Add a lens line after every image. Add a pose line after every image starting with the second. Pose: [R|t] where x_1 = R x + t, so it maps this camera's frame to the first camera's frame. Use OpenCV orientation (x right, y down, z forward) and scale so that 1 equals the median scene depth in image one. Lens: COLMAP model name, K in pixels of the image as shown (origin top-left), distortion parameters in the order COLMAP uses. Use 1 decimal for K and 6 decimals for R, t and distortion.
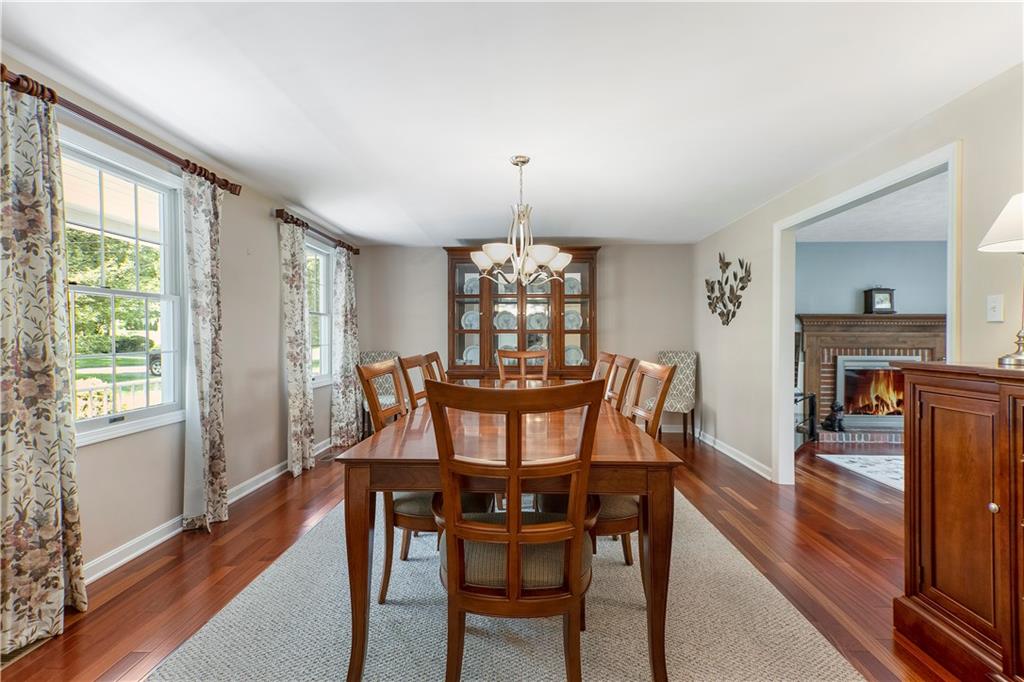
lens RADIAL K [[464.4, 0, 501.1], [0, 464.4, 337.0], [0, 0, 1]] dist [0.004651, -0.000527]
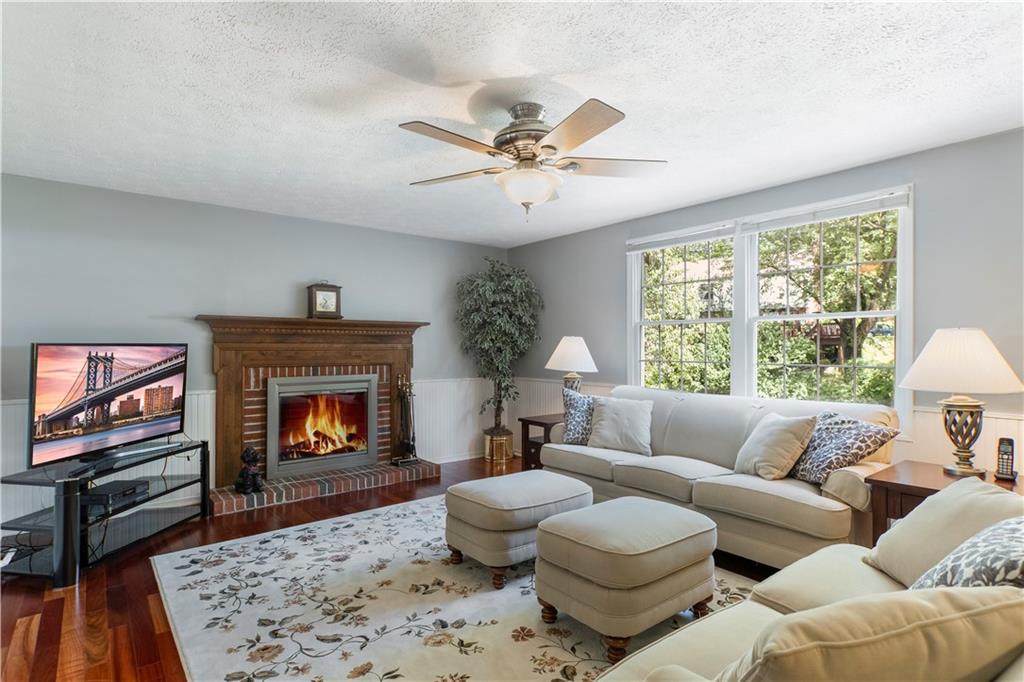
lens RADIAL K [[511.3, 0, 513.5], [0, 511.3, 344.0], [0, 0, 1]] dist [0.002648, -0.001736]
pose [[0.754951, -0.001429, 0.655779, 0.501060], [0.007156, 0.999956, -0.006059, -0.002890], [-0.655742, 0.009267, 0.754928, 0.186847]]
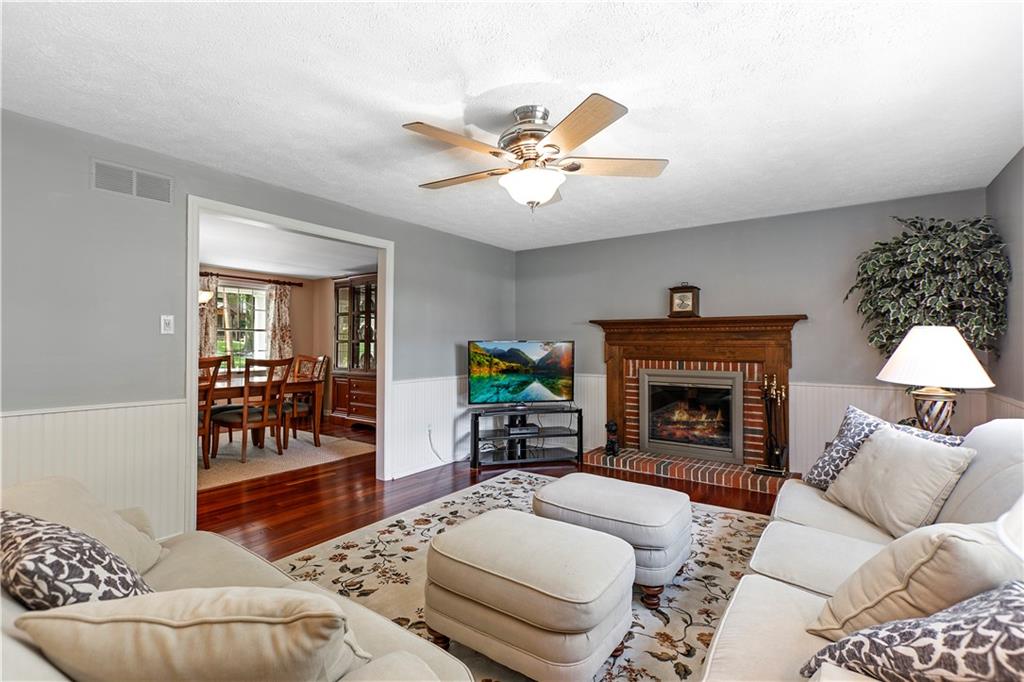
lens RADIAL K [[464.4, 0, 515.4], [0, 464.4, 337.4], [0, 0, 1]] dist [0.004651, -0.000527]
pose [[0.850716, -0.009901, -0.525533, 0.978816], [0.000021, 0.999823, -0.018803, -0.000637], [0.525626, 0.015985, 0.850566, 0.154742]]
